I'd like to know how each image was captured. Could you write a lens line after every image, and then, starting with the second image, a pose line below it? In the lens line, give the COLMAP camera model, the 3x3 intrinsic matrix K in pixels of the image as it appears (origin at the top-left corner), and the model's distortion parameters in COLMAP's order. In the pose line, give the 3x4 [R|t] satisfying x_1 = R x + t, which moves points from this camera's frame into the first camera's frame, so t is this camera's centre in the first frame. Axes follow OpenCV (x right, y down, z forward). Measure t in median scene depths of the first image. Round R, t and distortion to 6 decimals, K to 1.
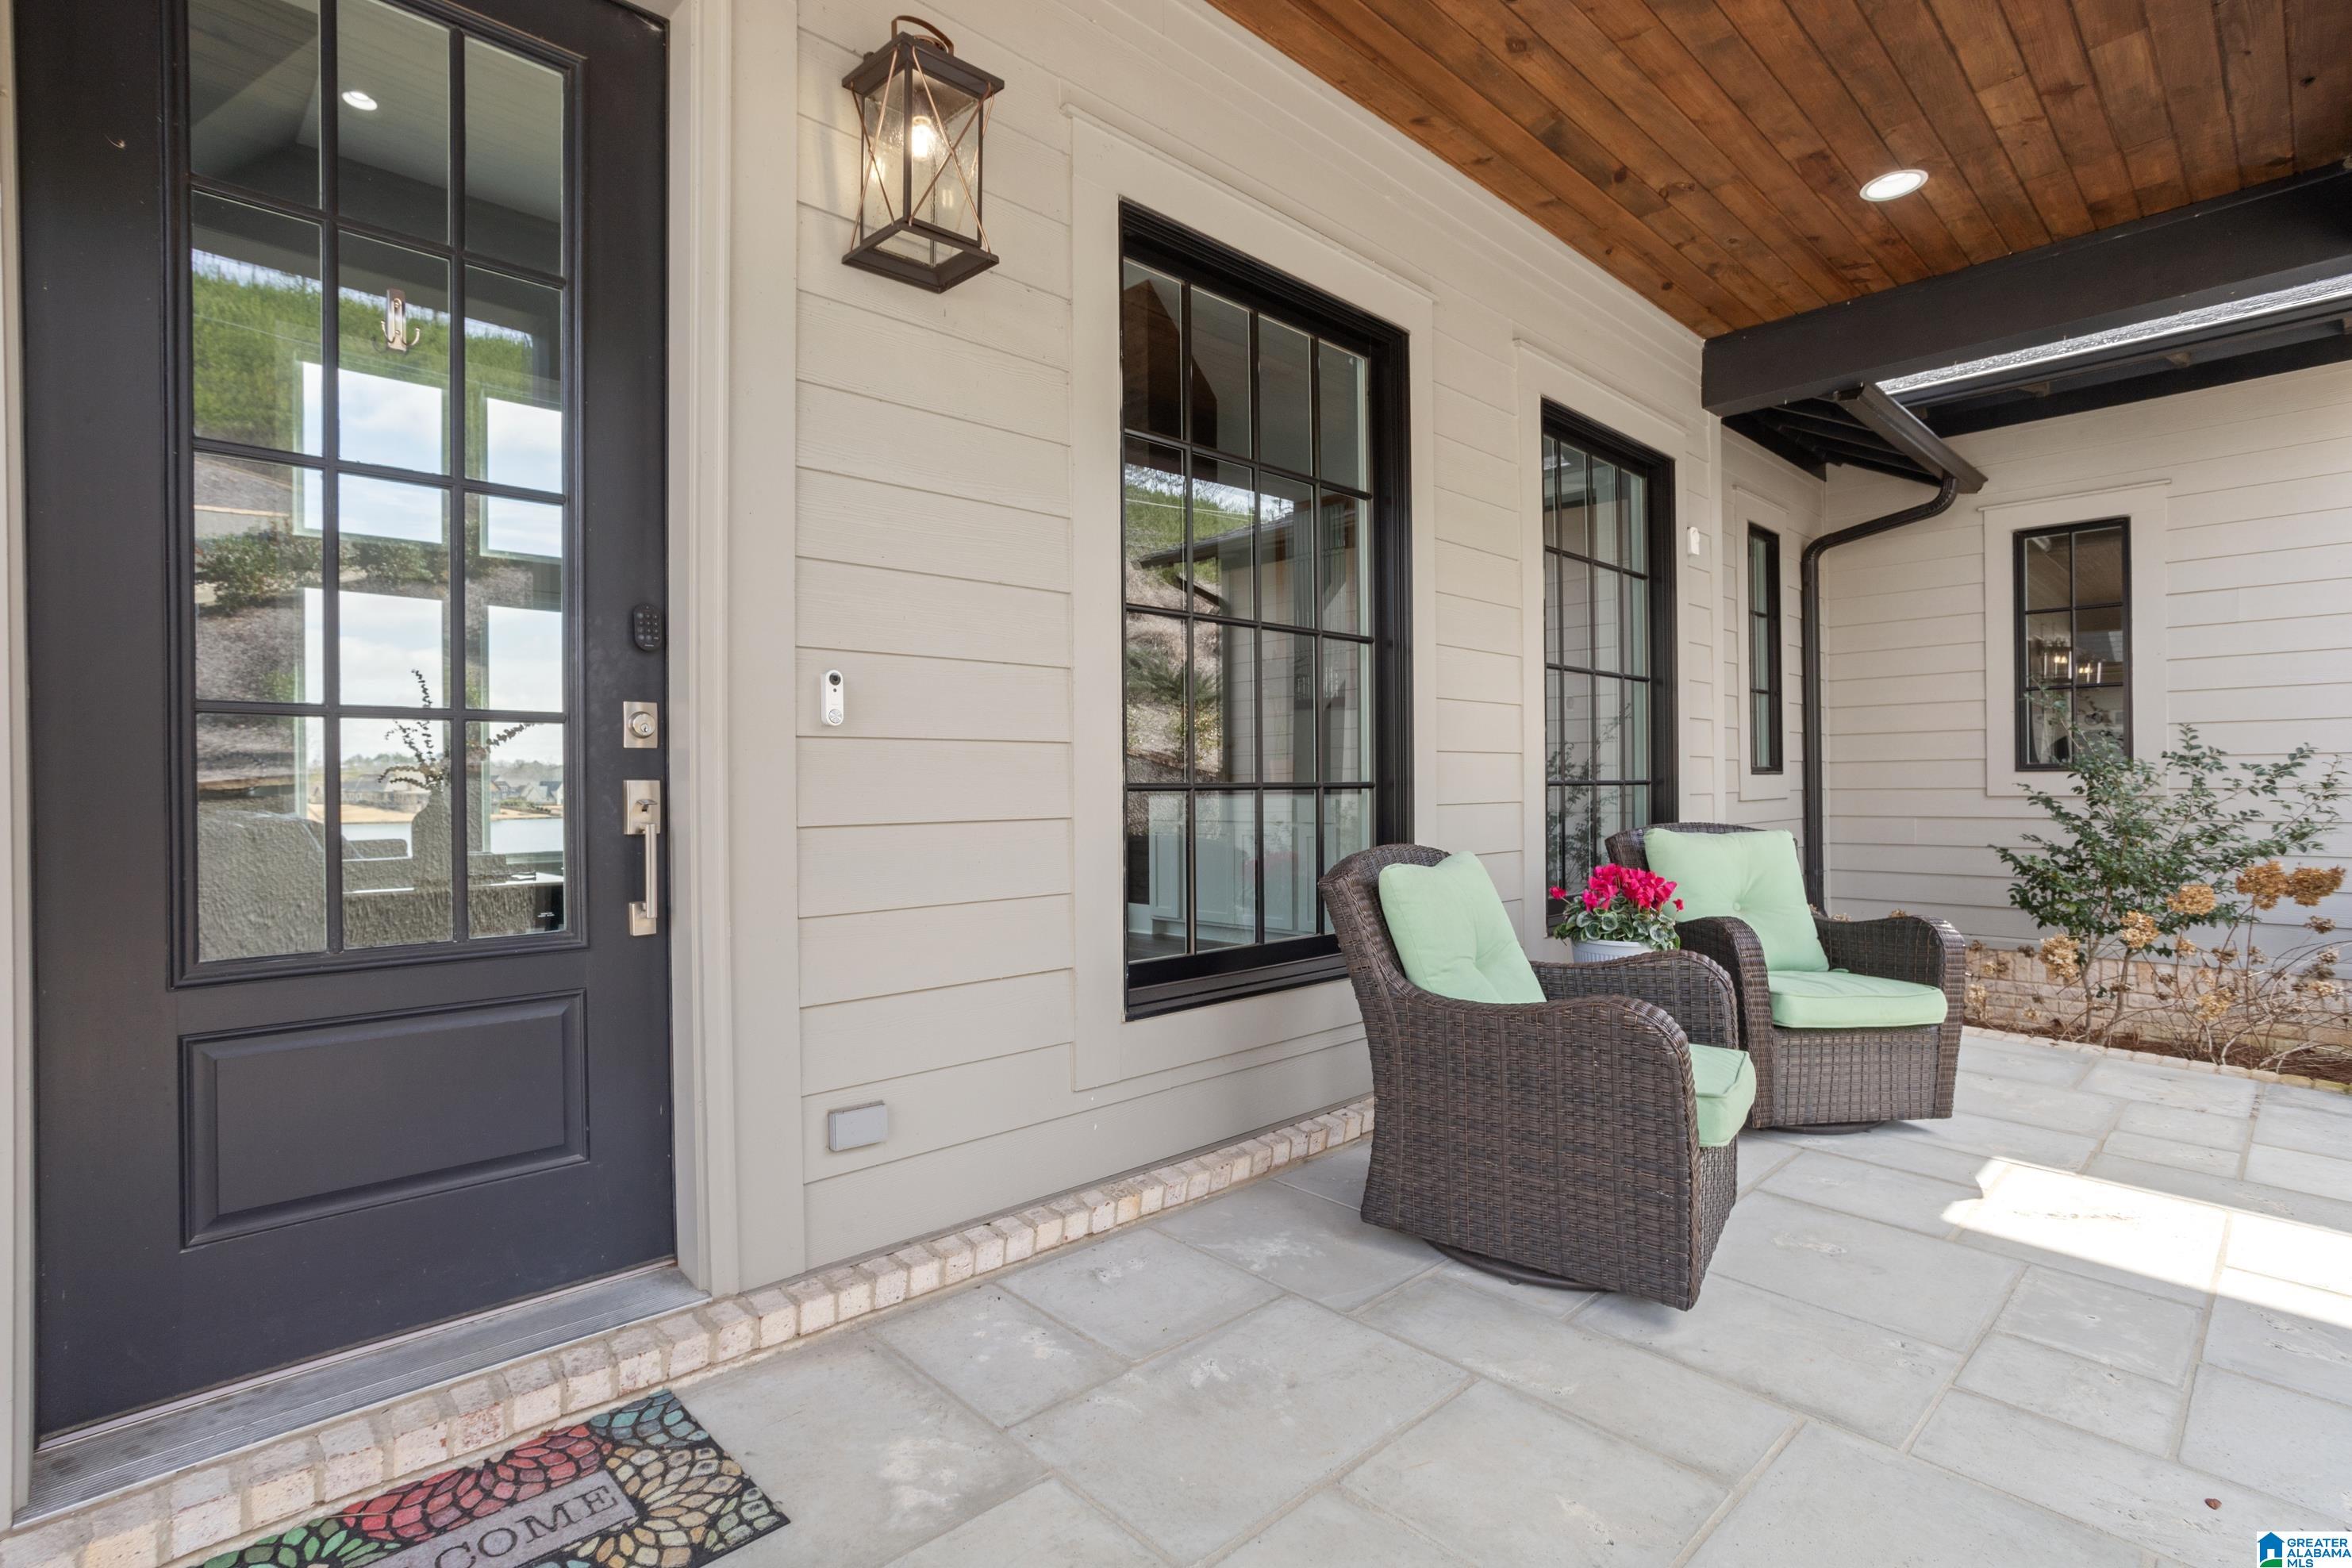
lens RADIAL K [[1148.6, 0, 1163.8], [0, 1148.6, 770.6], [0, 0, 1]] dist [-0.021096, -0.000218]
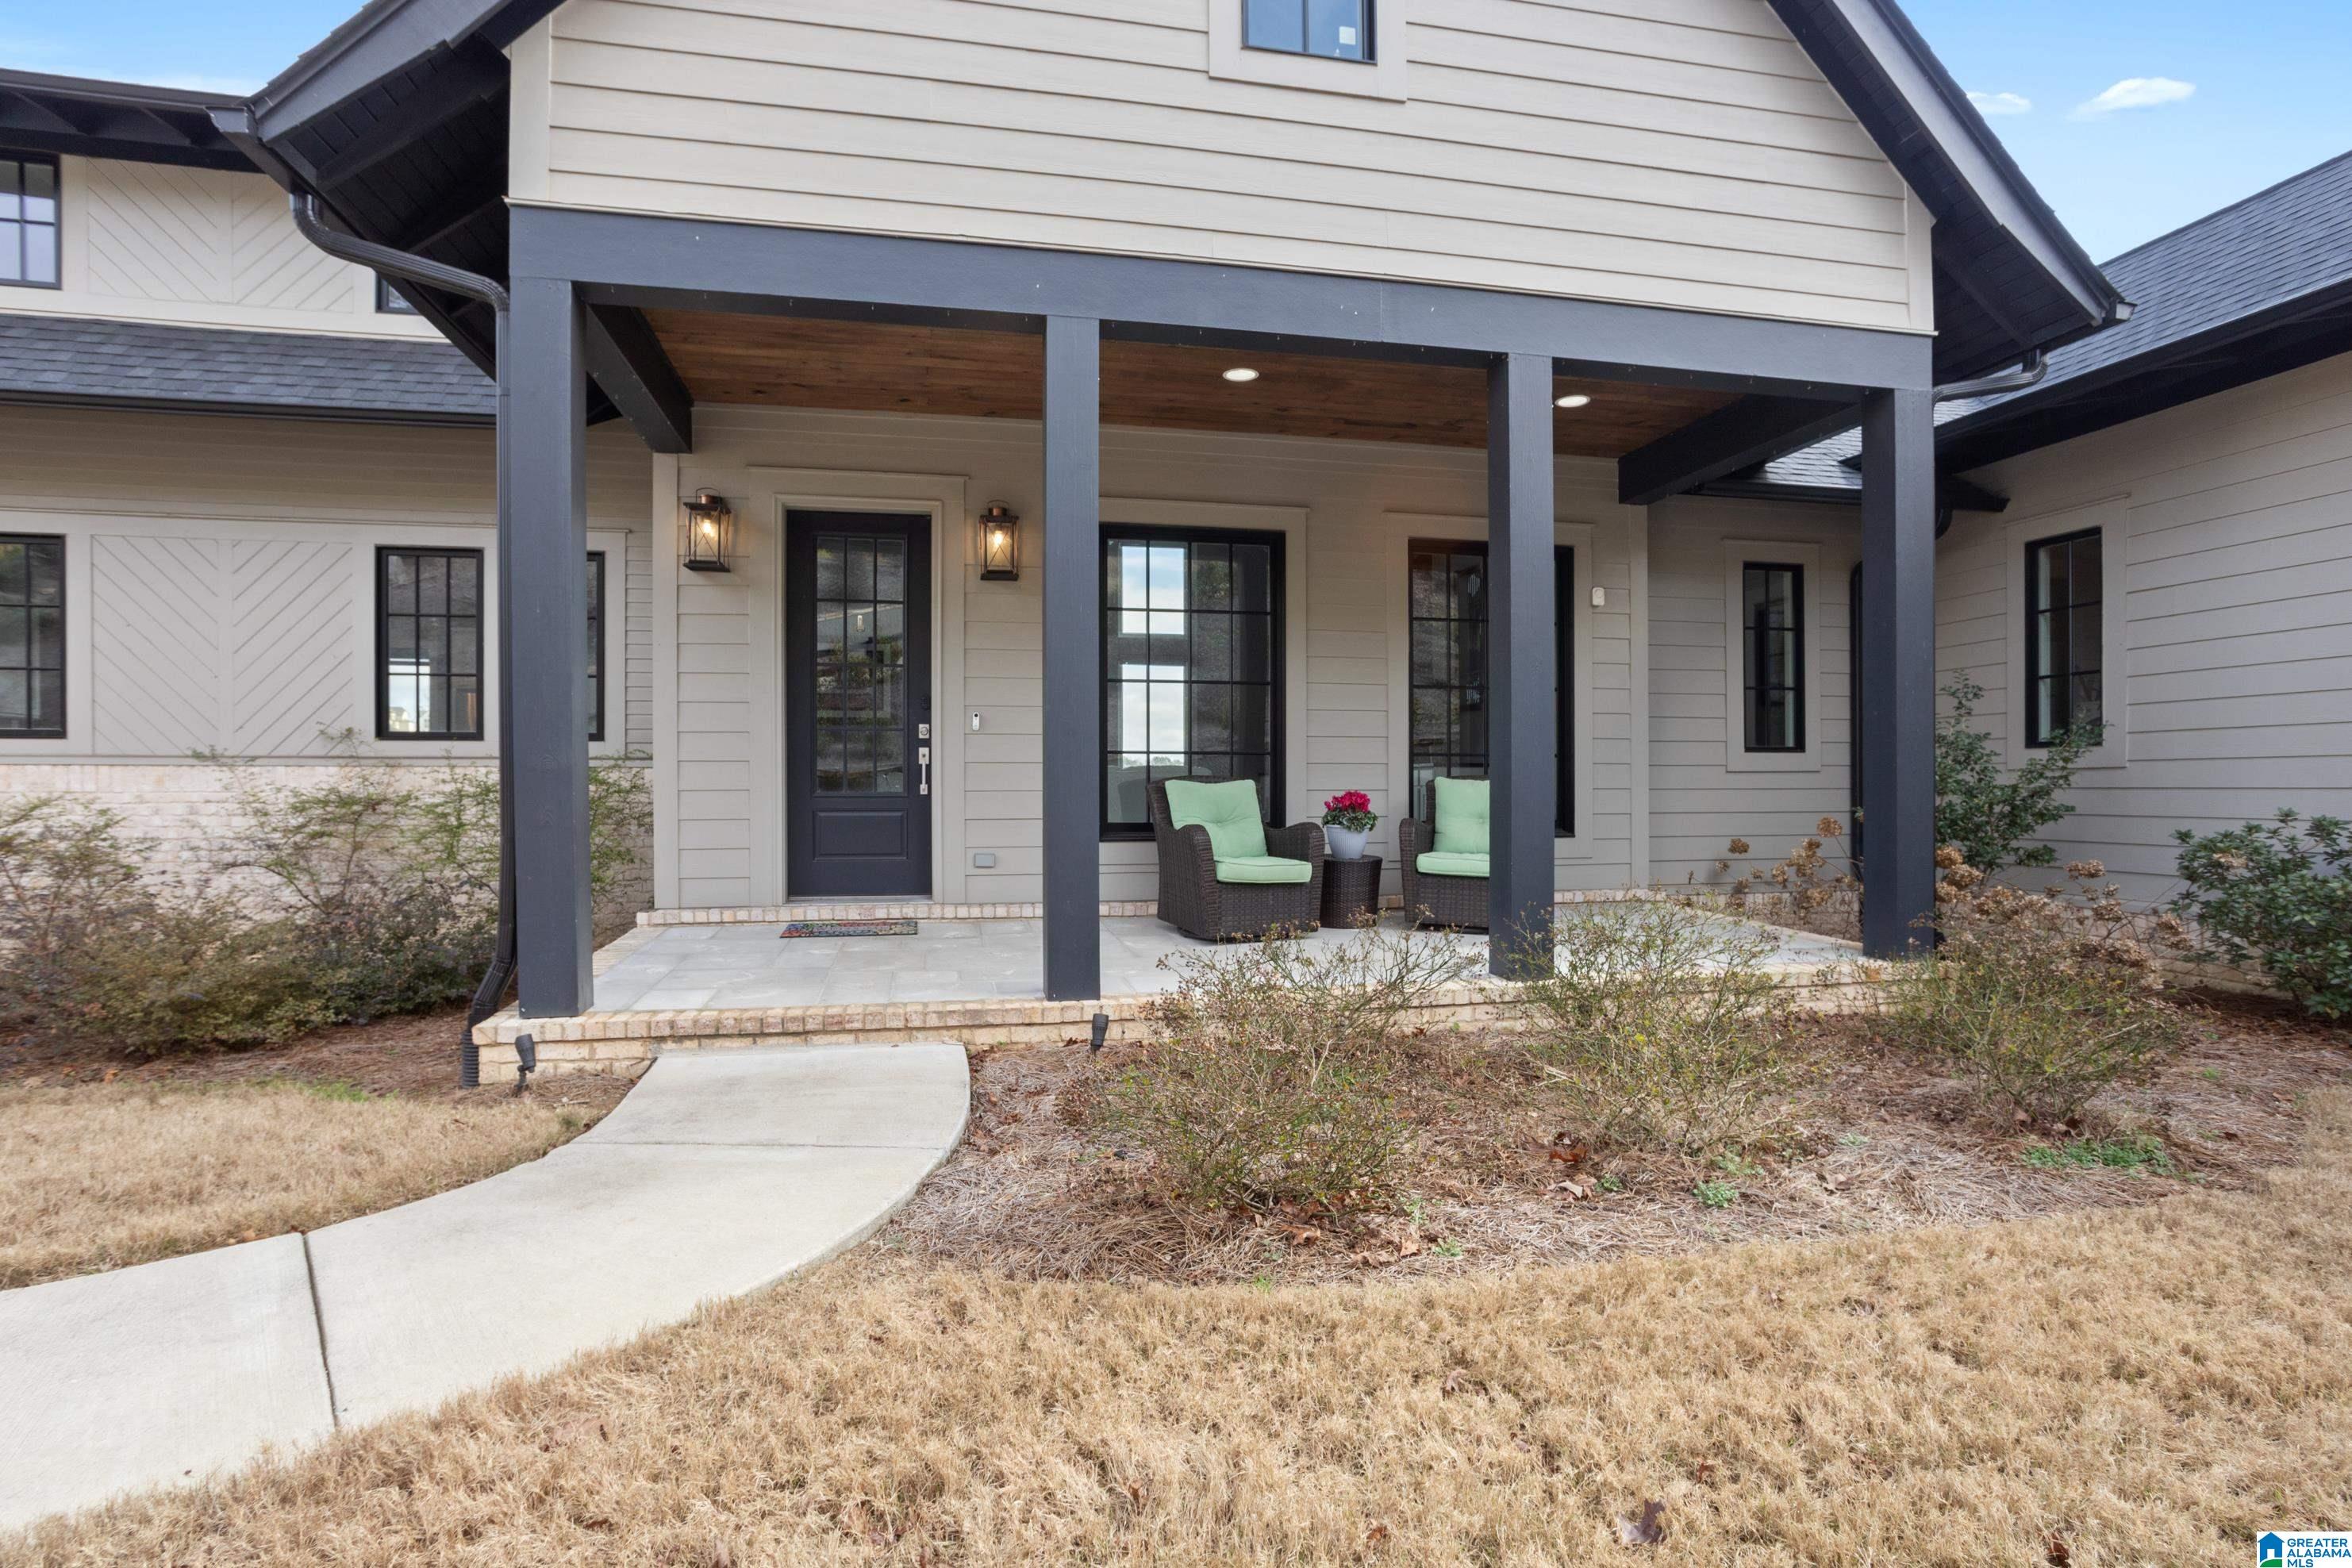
lens RADIAL K [[1148.6, 0, 1180.3], [0, 1148.6, 784.2], [0, 0, 1]] dist [-0.021096, -0.000218]
pose [[0.851958, 0.005722, -0.523579, 1.118517], [0.000875, 0.999923, 0.012351, 0.042747], [0.523610, -0.010981, 0.851887, -0.839770]]
